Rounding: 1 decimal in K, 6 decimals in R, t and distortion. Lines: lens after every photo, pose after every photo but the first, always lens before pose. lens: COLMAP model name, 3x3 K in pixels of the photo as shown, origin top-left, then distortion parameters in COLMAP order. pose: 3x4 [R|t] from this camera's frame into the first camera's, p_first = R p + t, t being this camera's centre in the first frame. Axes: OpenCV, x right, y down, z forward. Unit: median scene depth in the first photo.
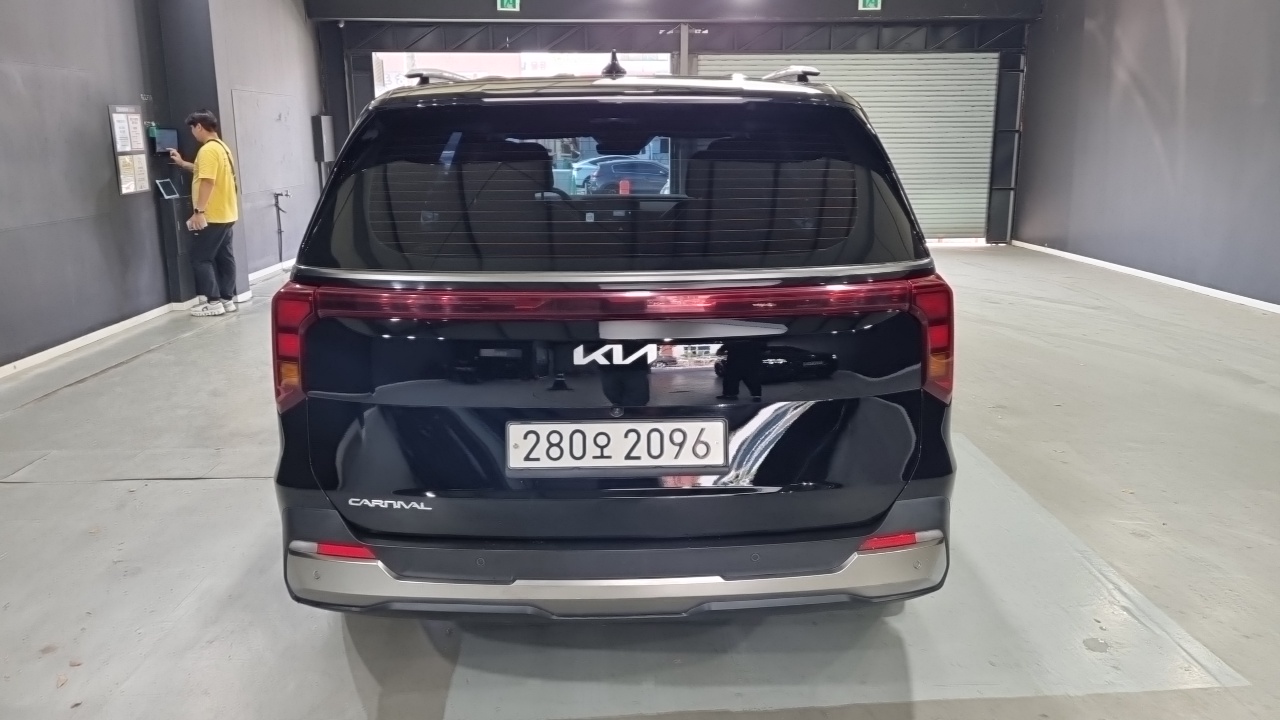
lens RADIAL K [[976.2, 0, 643.1], [0, 976.2, 367.0], [0, 0, 1]] dist [0.074436, -0.039700]
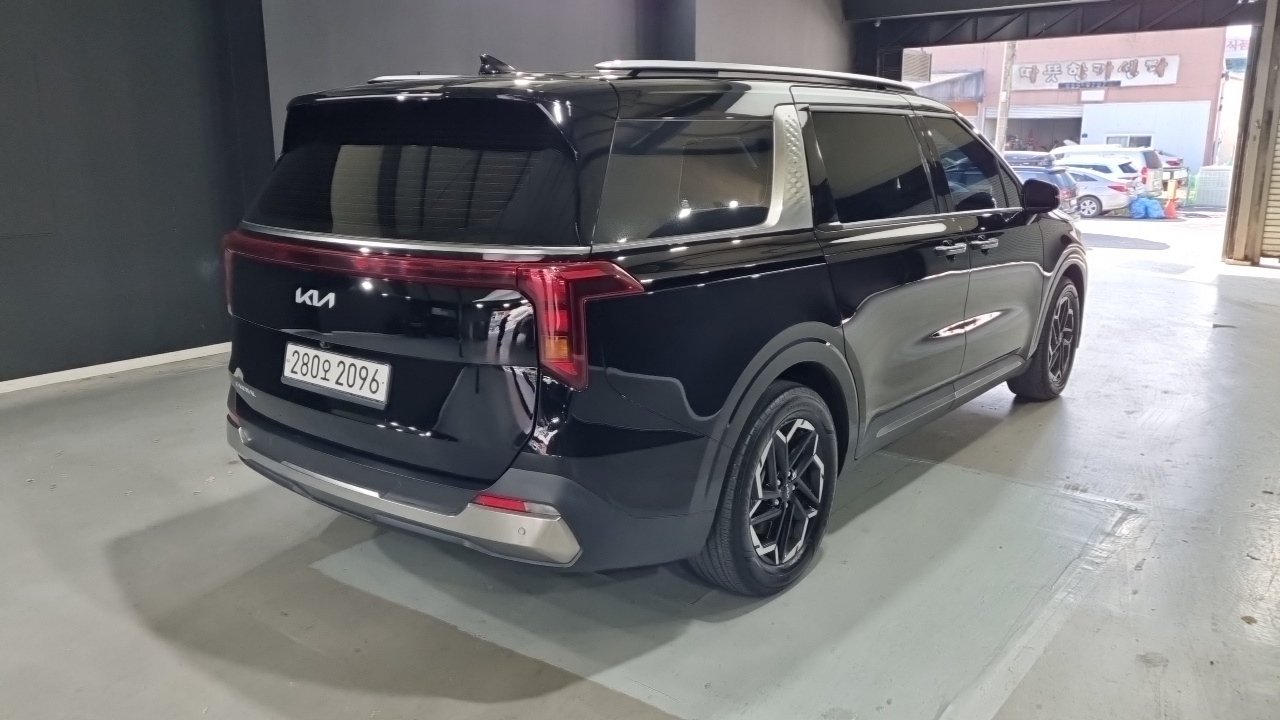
lens RADIAL K [[976.2, 0, 631.6], [0, 976.2, 367.9], [0, 0, 1]] dist [0.074436, -0.039700]
pose [[0.755515, 0.152974, -0.637021, 1.149790], [-0.149643, 0.986947, 0.059525, -0.062705], [0.637812, 0.050354, 0.768544, 0.284472]]
